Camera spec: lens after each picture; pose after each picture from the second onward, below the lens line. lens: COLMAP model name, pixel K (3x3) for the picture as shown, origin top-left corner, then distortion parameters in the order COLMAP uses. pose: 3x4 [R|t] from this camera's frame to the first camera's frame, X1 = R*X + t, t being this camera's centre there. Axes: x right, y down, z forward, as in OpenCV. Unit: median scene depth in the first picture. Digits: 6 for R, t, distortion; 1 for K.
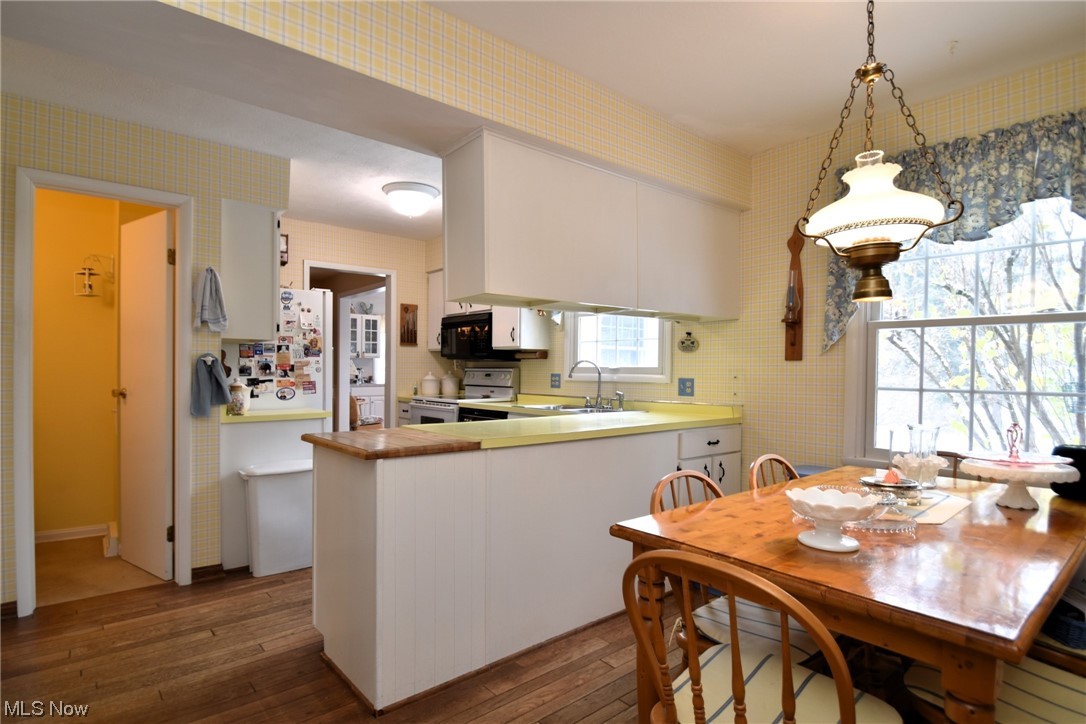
lens RADIAL K [[555.6, 0, 540.7], [0, 555.6, 375.1], [0, 0, 1]] dist [0.001122, 0.000129]
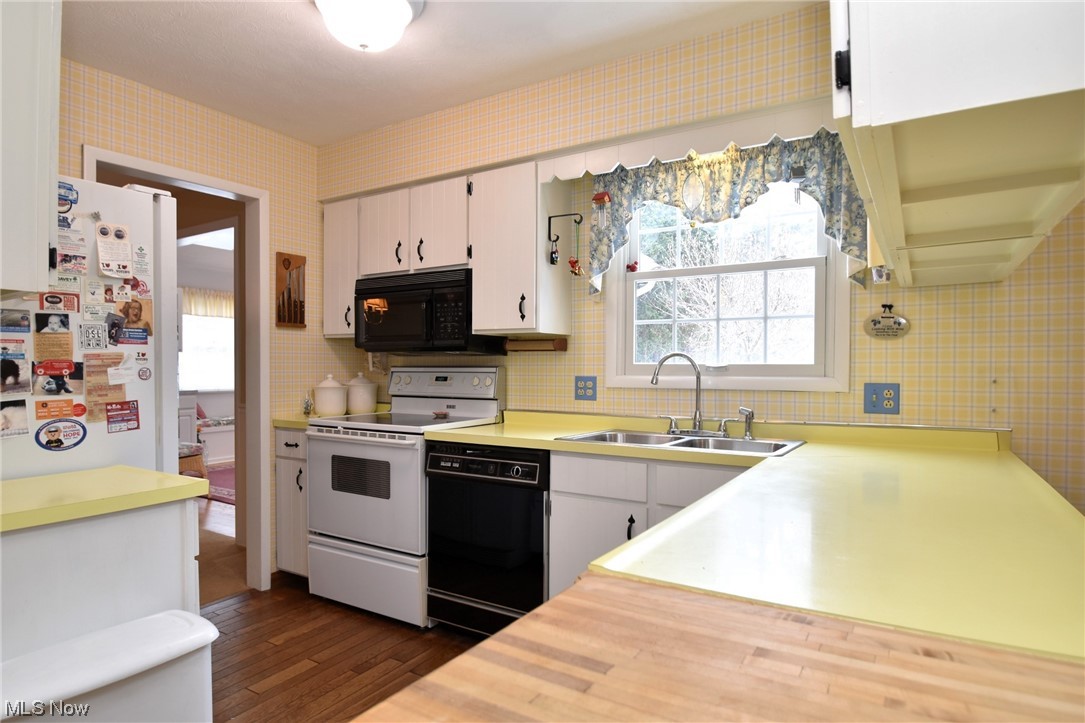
lens RADIAL K [[611.0, 0, 541.3], [0, 611.0, 377.6], [0, 0, 1]] dist [-0.017393, -0.000189]
pose [[0.954273, -0.011066, 0.298731, -0.238974], [0.008486, 0.999915, 0.009933, -0.008624], [-0.298816, -0.006943, 0.954286, 0.444043]]
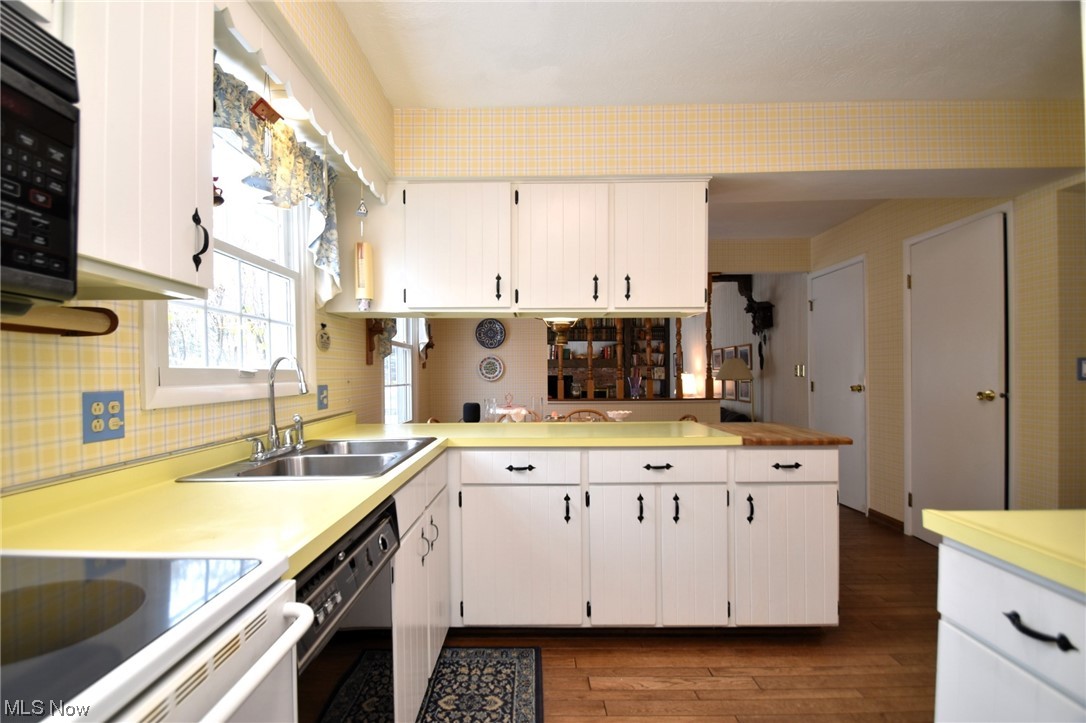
lens RADIAL K [[517.3, 0, 524.7], [0, 517.3, 377.4], [0, 0, 1]] dist [-0.001037, -0.007079]
pose [[-0.751170, -0.009398, 0.660042, -0.351659], [0.005281, 0.999781, 0.020246, -0.015404], [-0.660088, 0.018694, -0.750956, 1.190455]]
